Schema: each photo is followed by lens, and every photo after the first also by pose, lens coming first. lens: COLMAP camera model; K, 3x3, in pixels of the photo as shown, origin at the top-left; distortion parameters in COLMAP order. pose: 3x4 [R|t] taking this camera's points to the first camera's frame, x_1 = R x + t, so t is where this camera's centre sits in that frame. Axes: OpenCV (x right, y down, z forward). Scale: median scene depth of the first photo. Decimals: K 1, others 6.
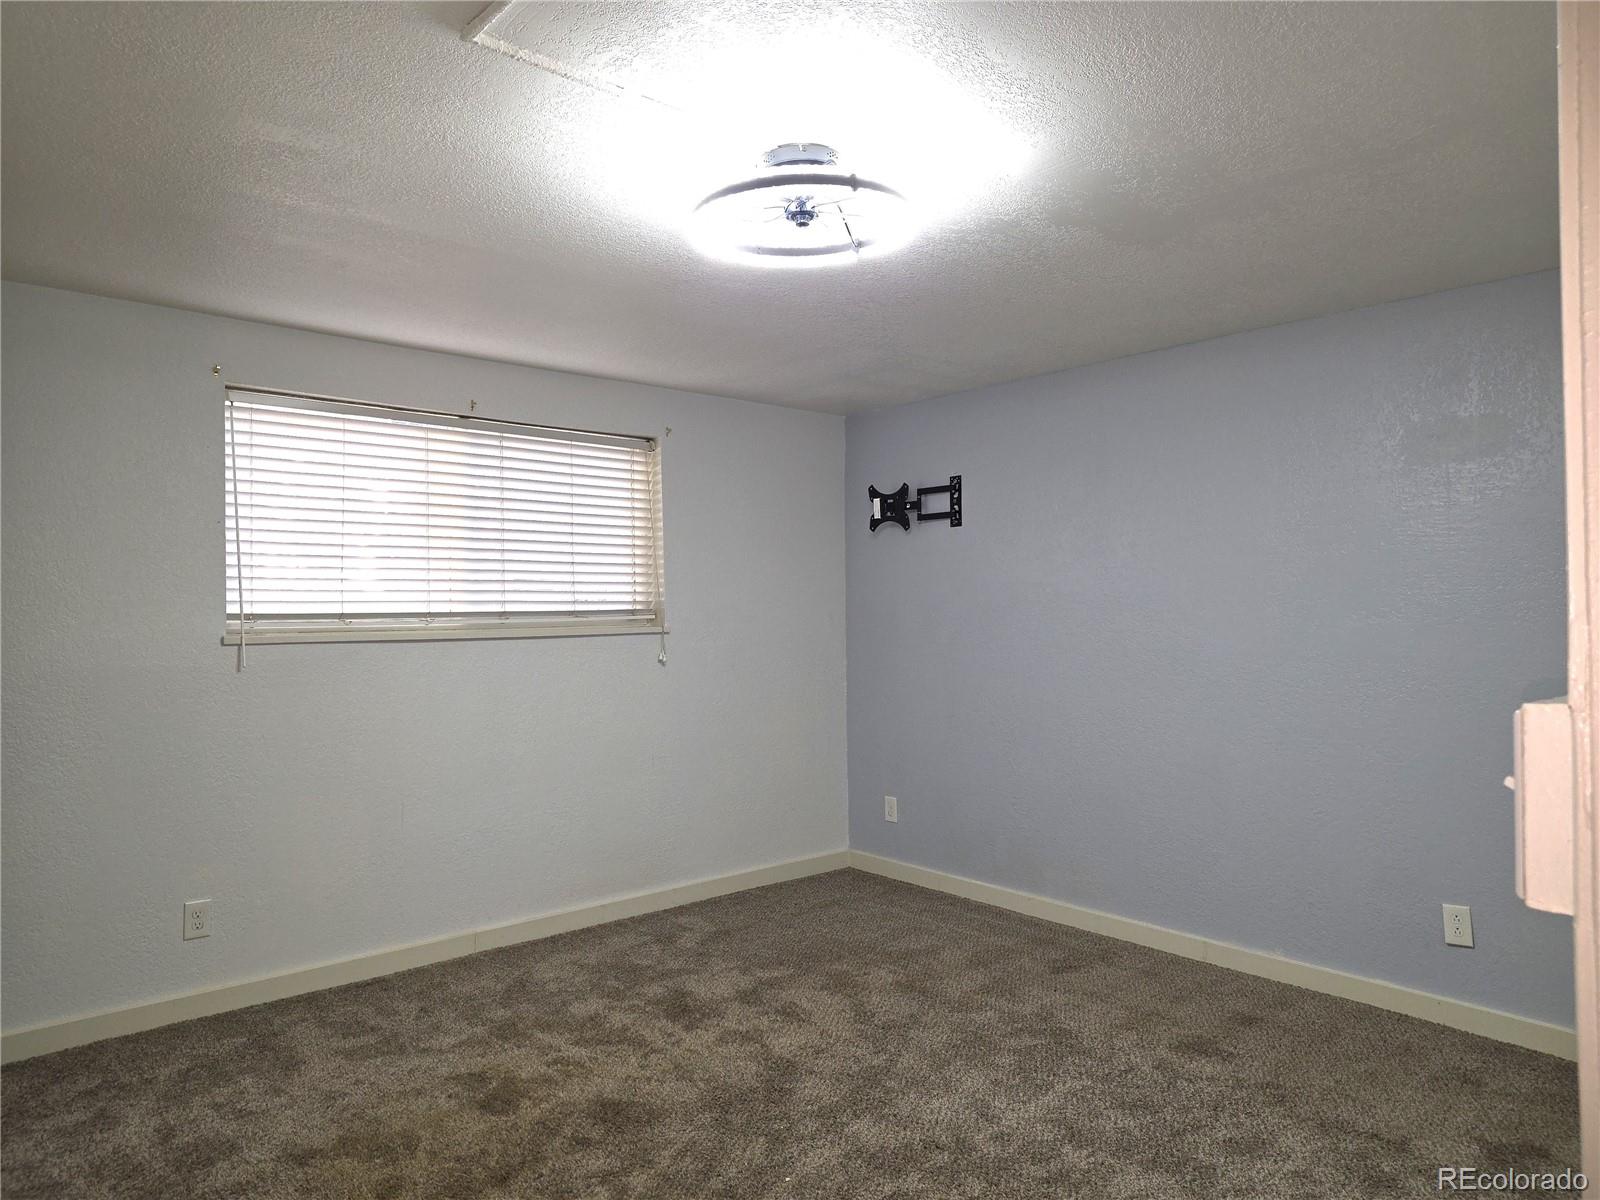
lens RADIAL K [[1064.6, 0, 803.9], [0, 1064.6, 599.1], [0, 0, 1]] dist [0.150316, -0.175948]
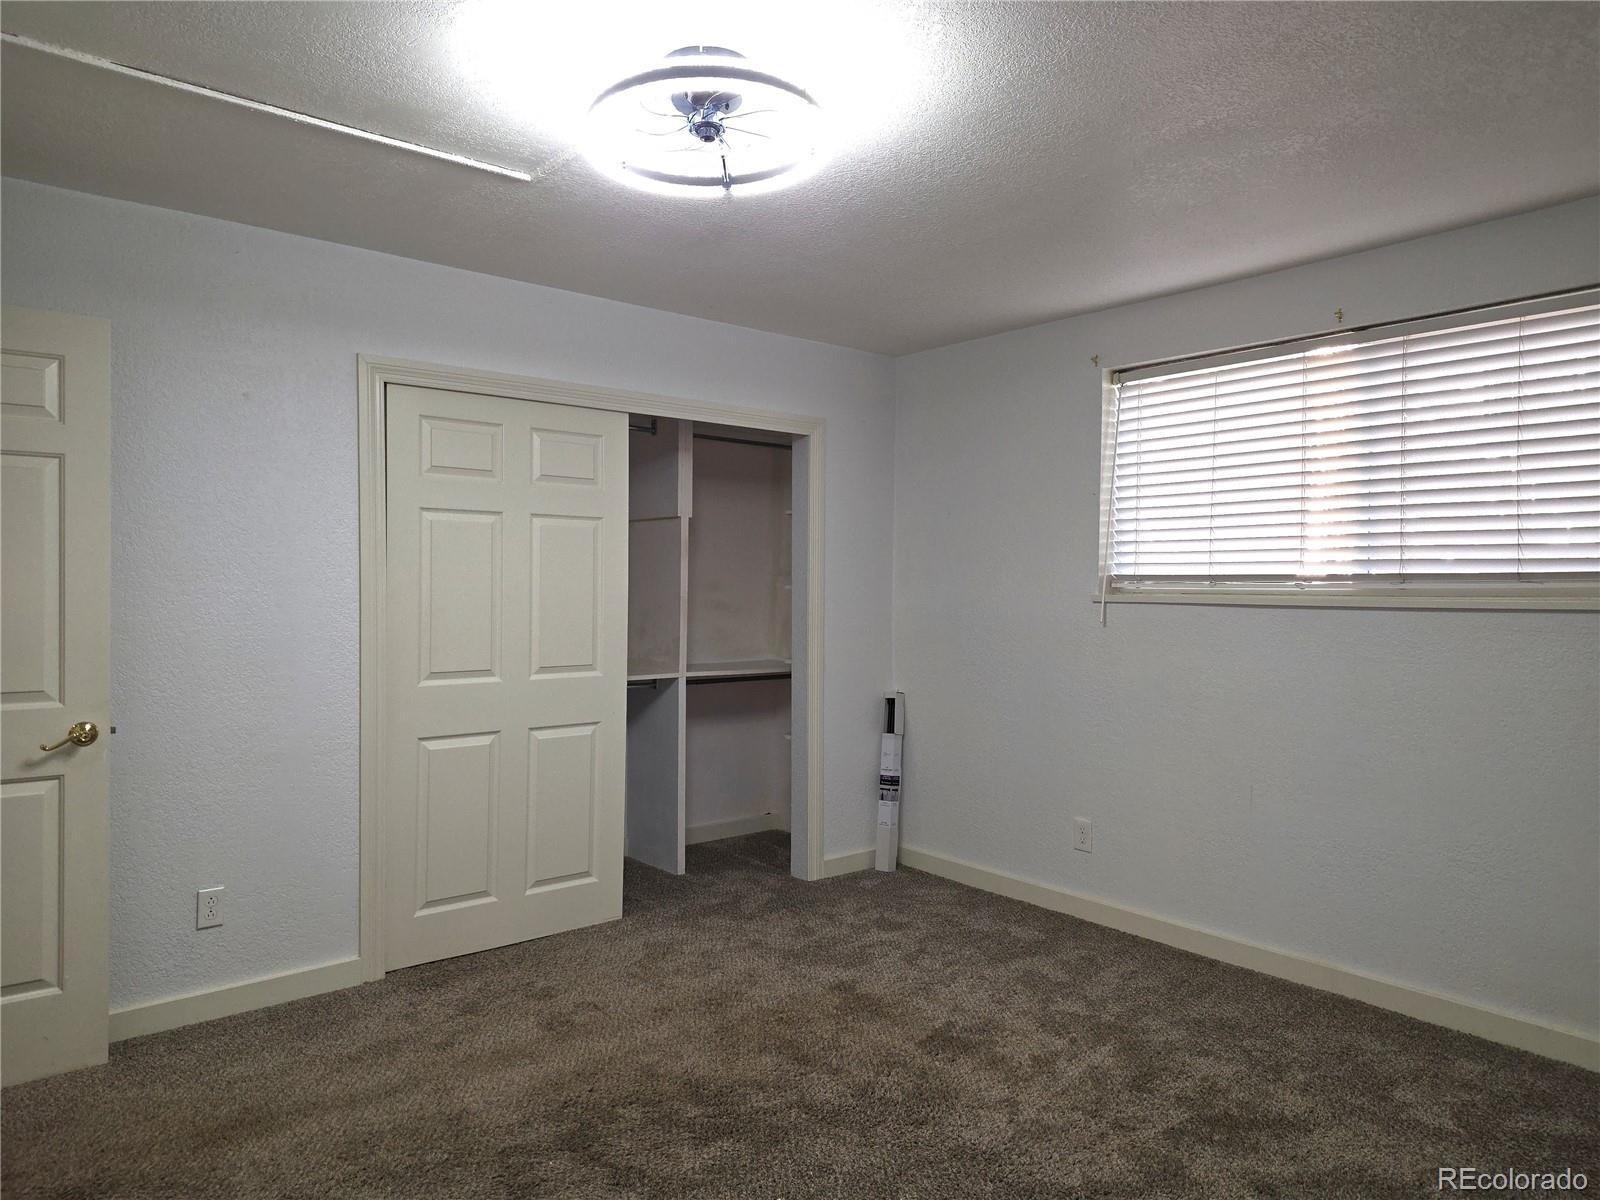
lens RADIAL K [[1064.6, 0, 803.9], [0, 1064.6, 599.1], [0, 0, 1]] dist [0.150316, -0.175948]
pose [[-0.025338, 0.020627, -0.999466, 0.609267], [0.004021, 0.999781, 0.020531, 0.014298], [0.999671, -0.003499, -0.025416, 0.733114]]
